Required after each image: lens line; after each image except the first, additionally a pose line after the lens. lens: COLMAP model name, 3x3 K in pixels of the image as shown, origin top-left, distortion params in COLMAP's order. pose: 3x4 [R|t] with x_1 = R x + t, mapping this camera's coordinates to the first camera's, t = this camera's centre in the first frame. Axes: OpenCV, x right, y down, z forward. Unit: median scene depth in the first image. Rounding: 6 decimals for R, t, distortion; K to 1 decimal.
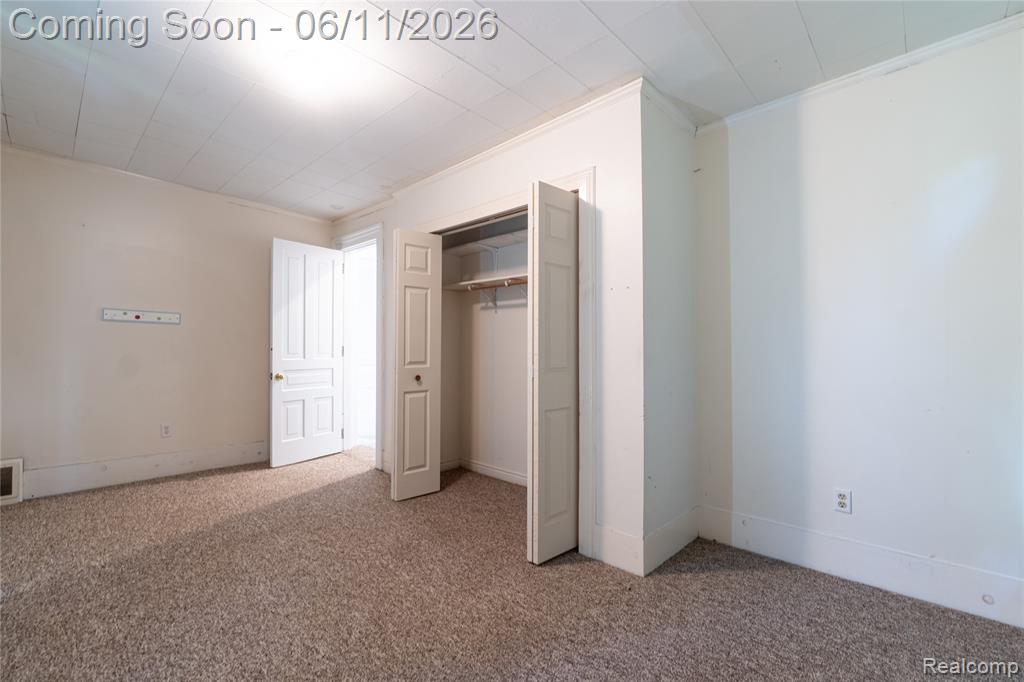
lens RADIAL K [[455.8, 0, 512.0], [0, 455.8, 341.0], [0, 0, 1]] dist [-0.001299, -0.000008]
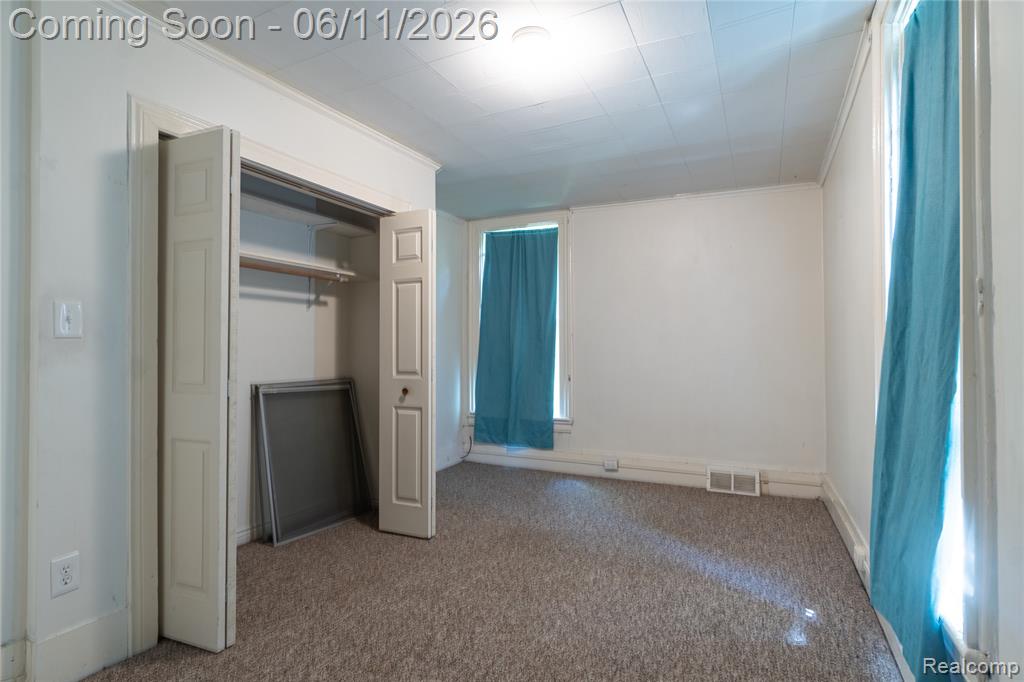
lens RADIAL K [[531.9, 0, 512.0], [0, 531.9, 341.0], [0, 0, 1]] dist [-0.000418, -0.000237]
pose [[-0.309013, 0.006759, 0.951034, -1.255702], [-0.017947, 0.999755, -0.012937, -0.004288], [-0.950889, -0.021066, -0.308816, 1.169914]]
